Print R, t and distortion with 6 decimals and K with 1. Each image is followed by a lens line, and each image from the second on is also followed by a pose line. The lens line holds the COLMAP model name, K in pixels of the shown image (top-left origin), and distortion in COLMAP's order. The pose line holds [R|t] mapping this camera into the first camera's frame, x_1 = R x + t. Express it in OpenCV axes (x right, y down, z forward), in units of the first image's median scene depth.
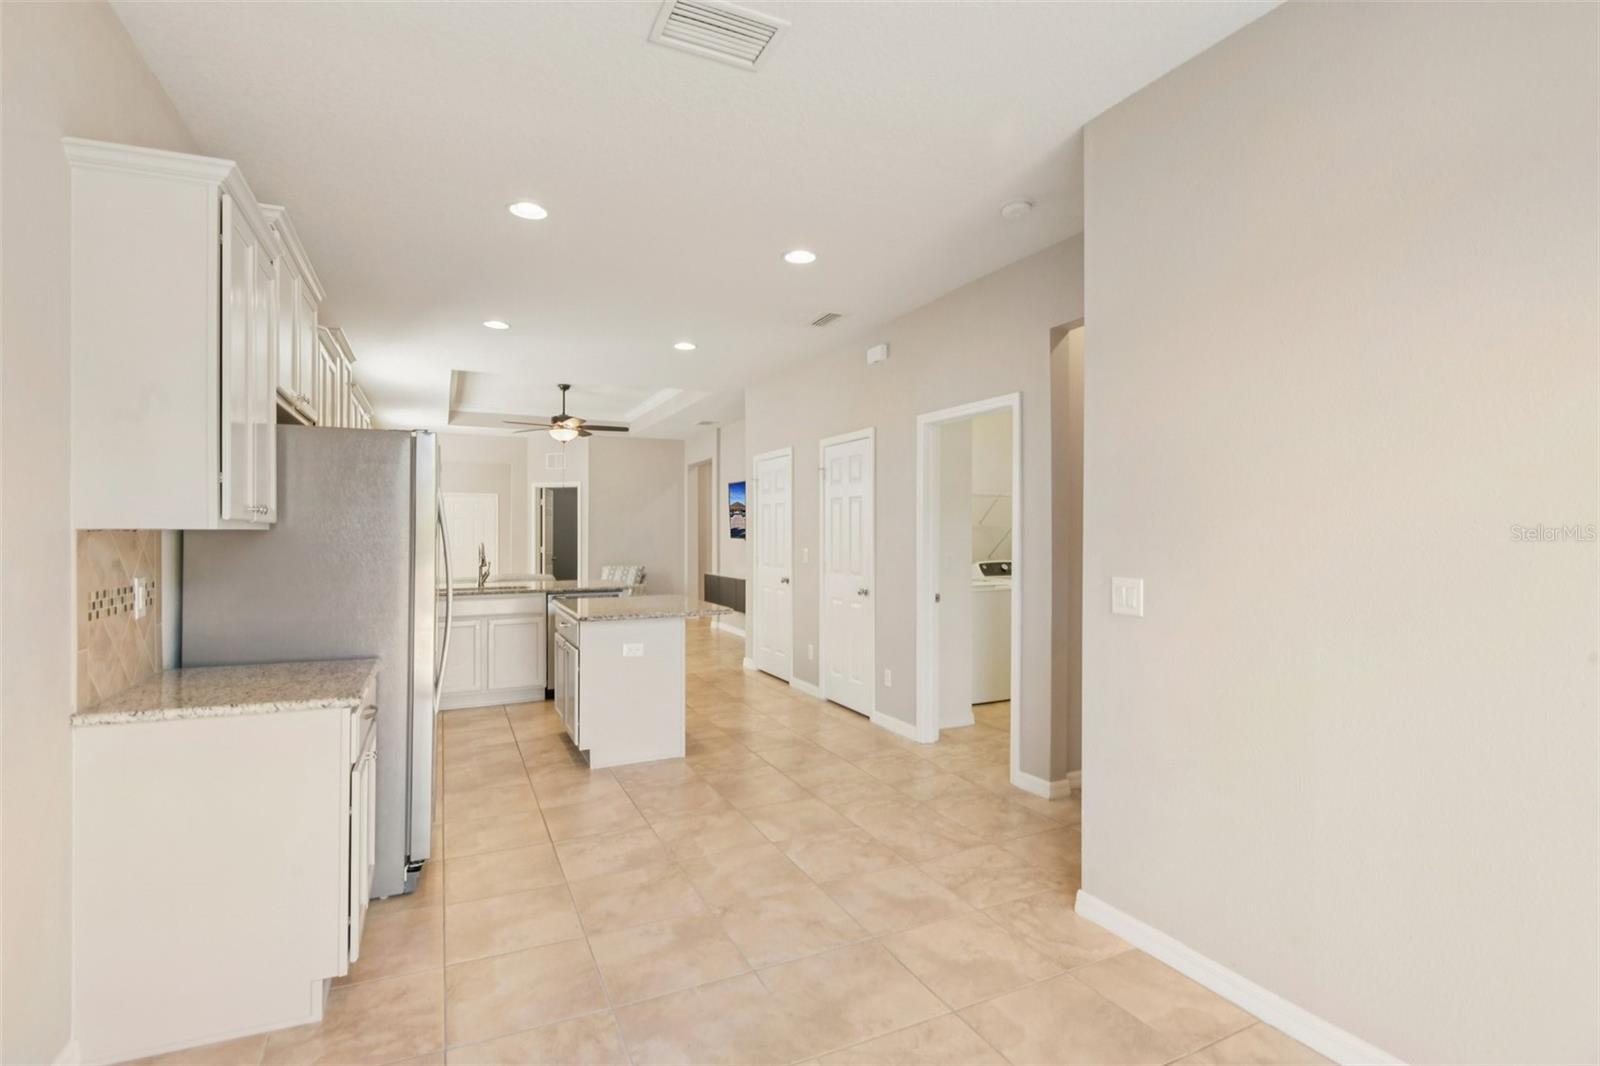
lens RADIAL K [[749.8, 0, 801.5], [0, 749.8, 524.6], [0, 0, 1]] dist [-0.016578, 0.000101]
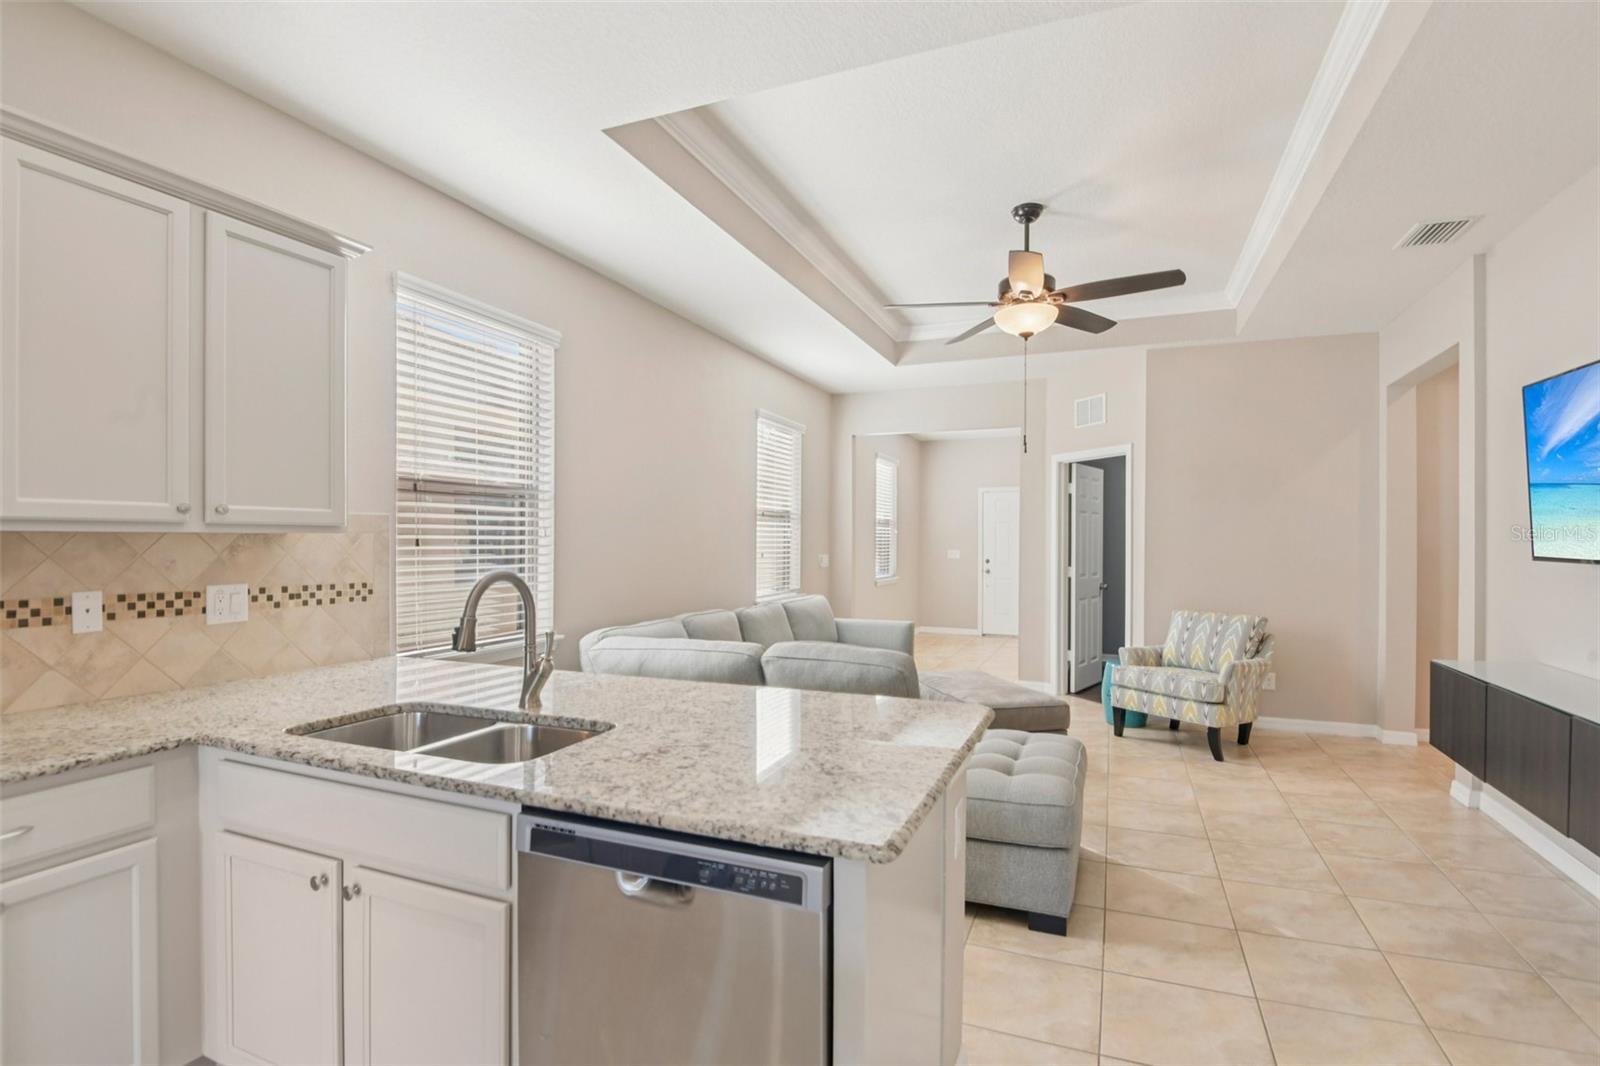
lens RADIAL K [[752.3, 0, 807.6], [0, 752.3, 537.2], [0, 0, 1]] dist [-0.019674, -0.000598]
pose [[0.673310, -0.001531, -0.739359, -0.077364], [0.004007, 0.999991, 0.001579, 0.006886], [0.739349, -0.004025, 0.673310, 0.602286]]
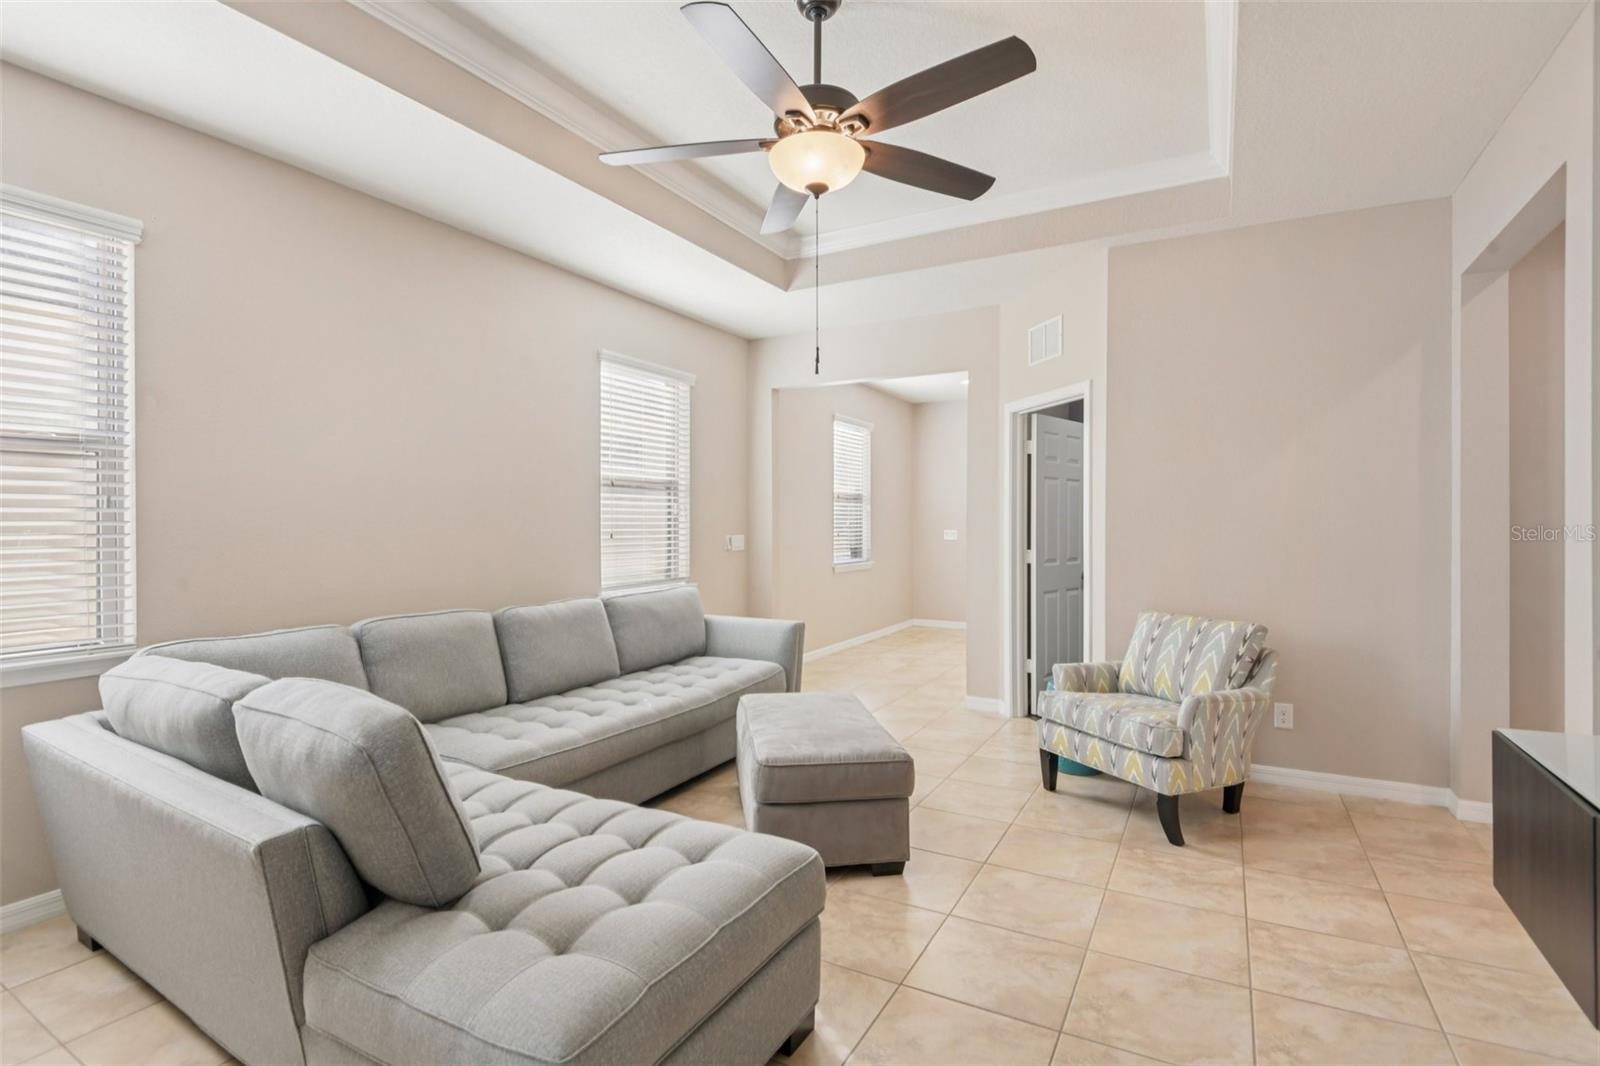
lens RADIAL K [[749.8, 0, 801.5], [0, 749.8, 524.6], [0, 0, 1]] dist [-0.016578, 0.000101]
pose [[0.579539, 0.000238, -0.814944, -0.090212], [0.008415, 0.999945, 0.006276, 0.014249], [0.814901, -0.010495, 0.579506, 0.822963]]
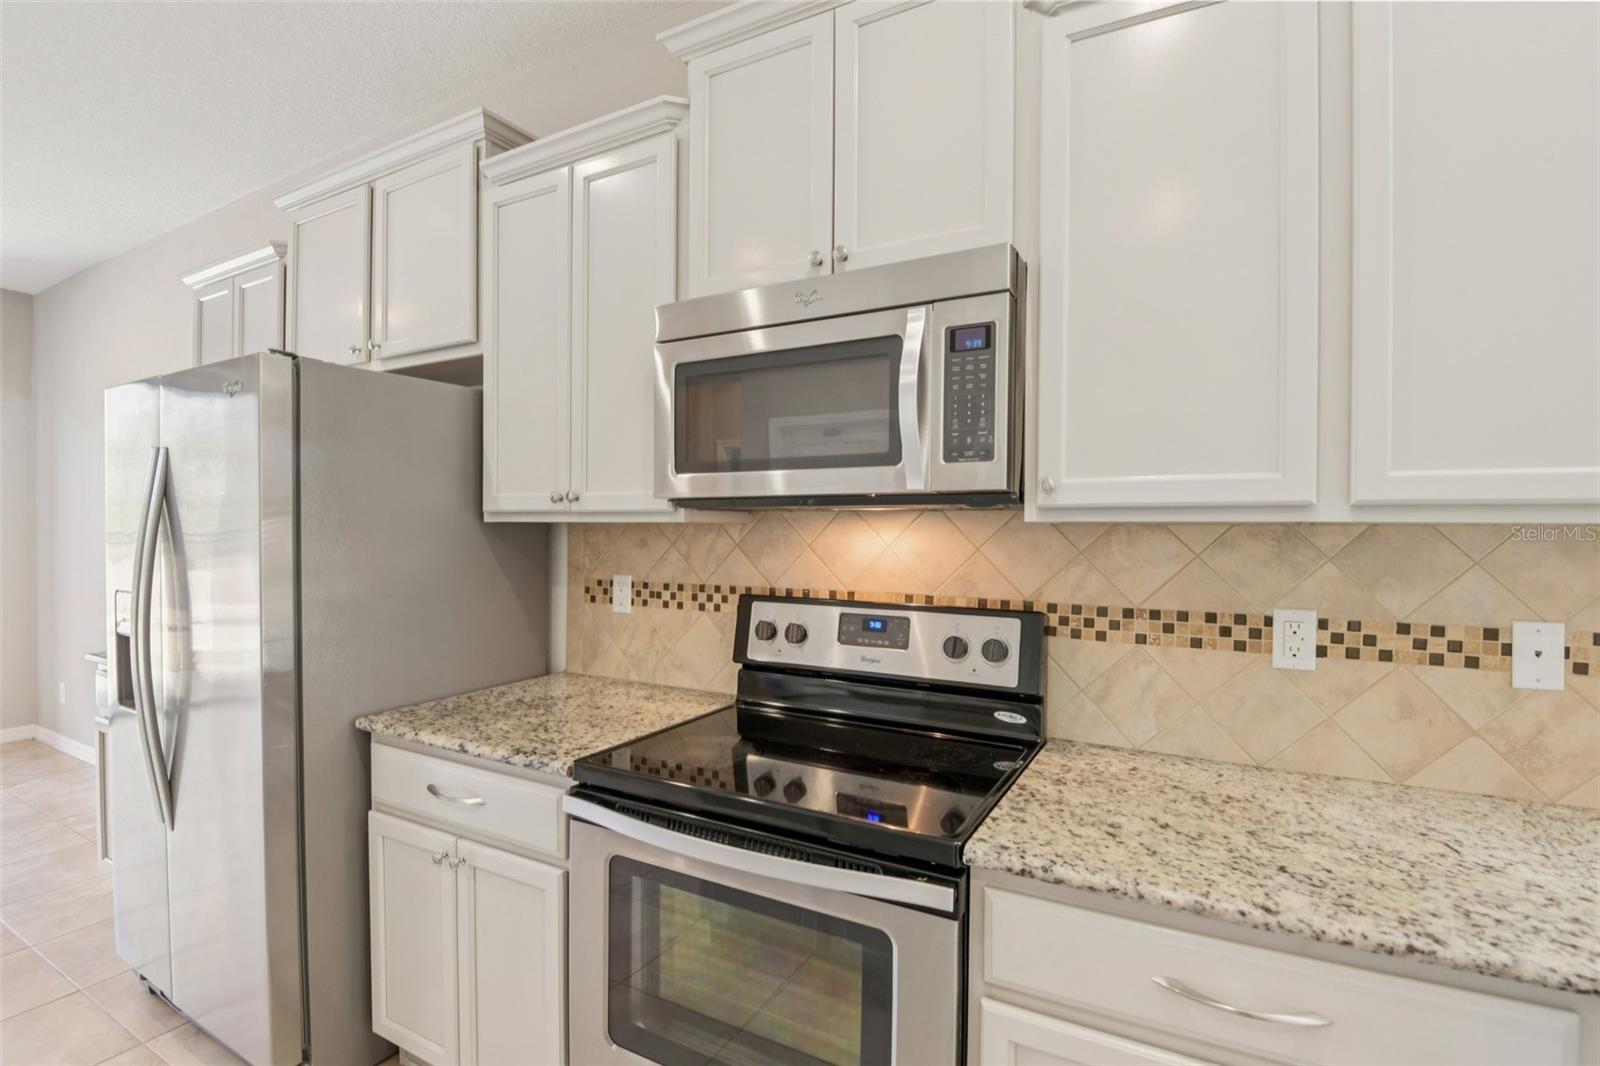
lens RADIAL K [[752.3, 0, 807.6], [0, 752.3, 537.2], [0, 0, 1]] dist [-0.019674, -0.000598]
pose [[-0.806233, 0.003981, -0.591585, -0.198077], [-0.001491, 0.999961, 0.008761, 0.006138], [0.591596, 0.007946, -0.806195, 0.620812]]
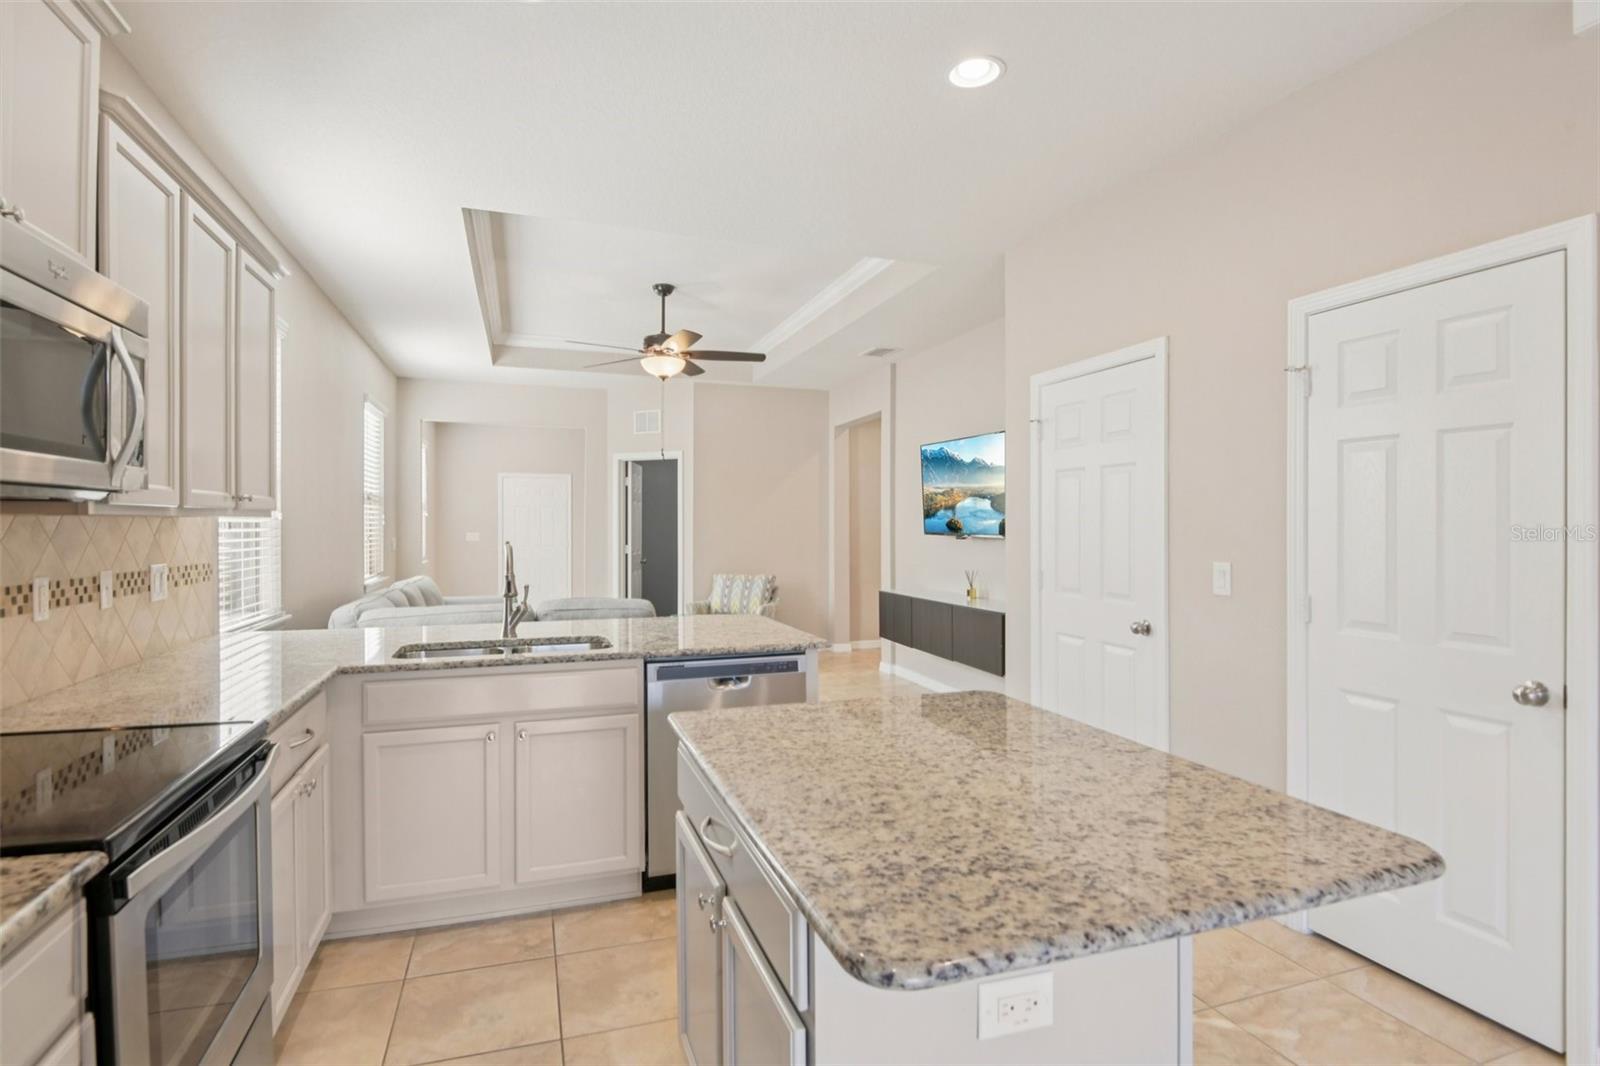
lens RADIAL K [[787.4, 0, 798.2], [0, 787.4, 519.0], [0, 0, 1]] dist [0.001454, -0.015741]
pose [[0.993356, 0.001911, -0.115066, -0.131302], [-0.001773, 0.999998, 0.001296, 0.005005], [0.115068, -0.001083, 0.993357, 0.365218]]
